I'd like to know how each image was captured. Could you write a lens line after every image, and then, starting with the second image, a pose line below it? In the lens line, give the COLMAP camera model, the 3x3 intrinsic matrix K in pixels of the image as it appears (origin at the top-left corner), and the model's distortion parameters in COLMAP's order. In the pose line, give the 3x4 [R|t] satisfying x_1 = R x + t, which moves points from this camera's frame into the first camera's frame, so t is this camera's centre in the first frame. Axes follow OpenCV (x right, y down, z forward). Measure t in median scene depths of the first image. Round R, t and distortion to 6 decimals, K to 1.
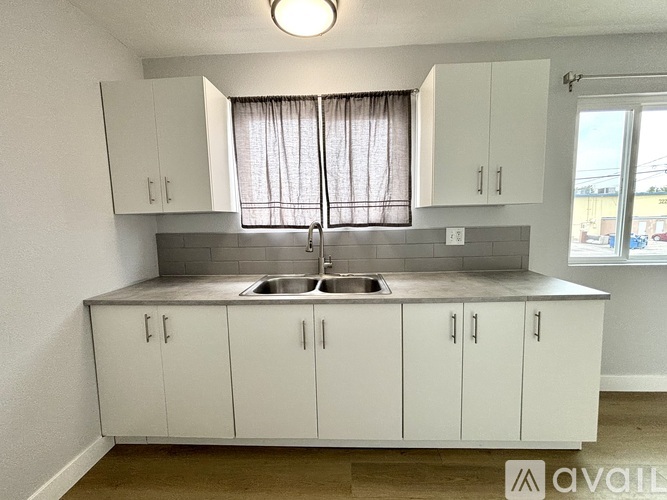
lens RADIAL K [[284.6, 0, 333.5], [0, 284.6, 250.0], [0, 0, 1]] dist [0.000183, 0.000056]
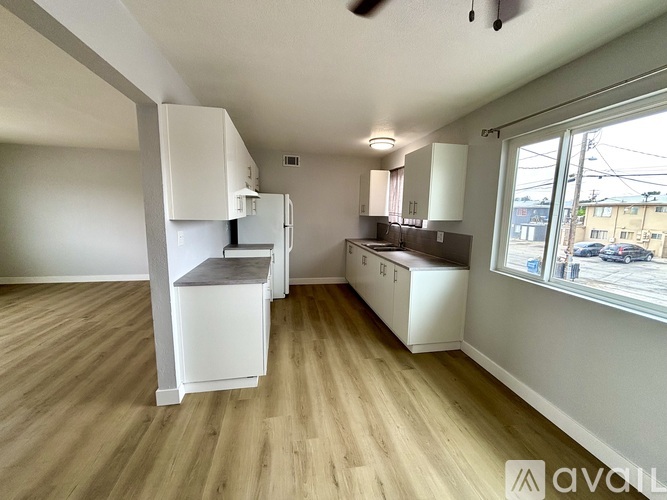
lens RADIAL K [[268.8, 0, 333.4], [0, 268.8, 247.0], [0, 0, 1]] dist [-0.002096, -0.000356]
pose [[0.233736, 0.159971, -0.959050, 1.825131], [-0.123409, 0.983276, 0.133936, -0.124811], [0.964437, 0.087049, 0.249569, -0.004076]]
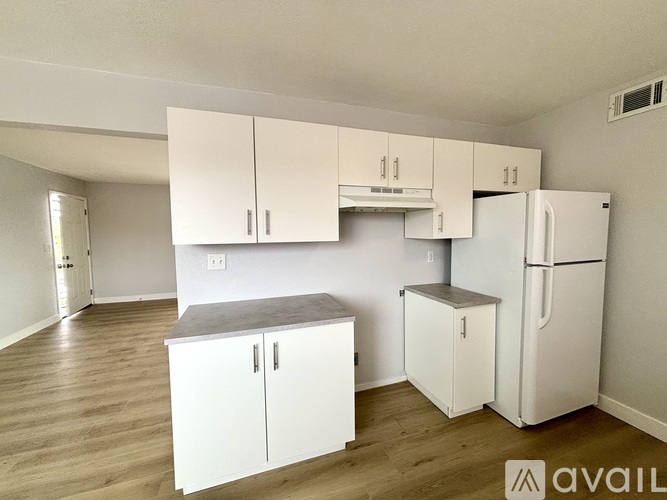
lens RADIAL K [[268.8, 0, 333.4], [0, 268.8, 247.0], [0, 0, 1]] dist [-0.002096, -0.000356]
pose [[-0.934188, 0.054618, -0.352575, 0.635296], [-0.005438, 0.985918, 0.167139, -0.162884], [0.356739, 0.158057, -0.920736, 0.721254]]
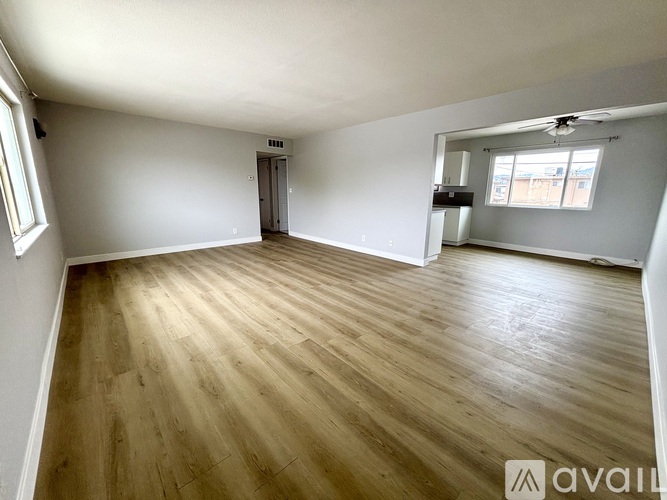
lens RADIAL K [[268.8, 0, 333.4], [0, 268.8, 247.0], [0, 0, 1]] dist [-0.002096, -0.000356]
pose [[0.703617, 0.176273, -0.688369, 1.815333], [-0.096904, 0.983495, 0.152797, 0.224452], [0.703941, -0.040805, 0.709085, -2.440267]]
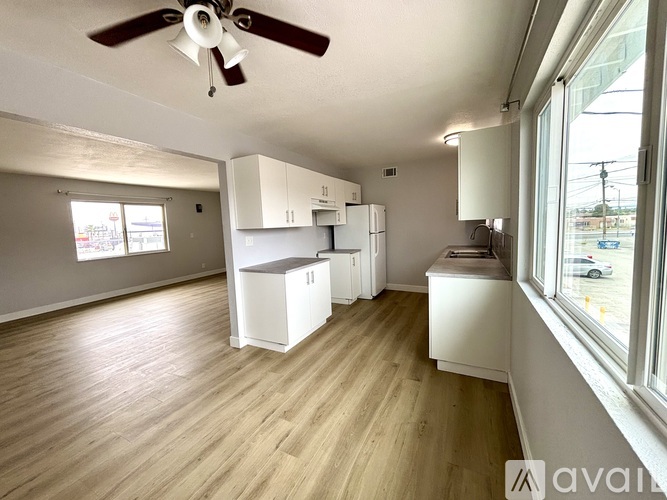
lens RADIAL K [[268.8, 0, 333.4], [0, 268.8, 247.0], [0, 0, 1]] dist [-0.002096, -0.000356]
pose [[-0.411584, 0.117591, -0.903754, 1.925386], [-0.042678, 0.988066, 0.147998, -0.167804], [0.910372, 0.099483, -0.401653, 0.779719]]
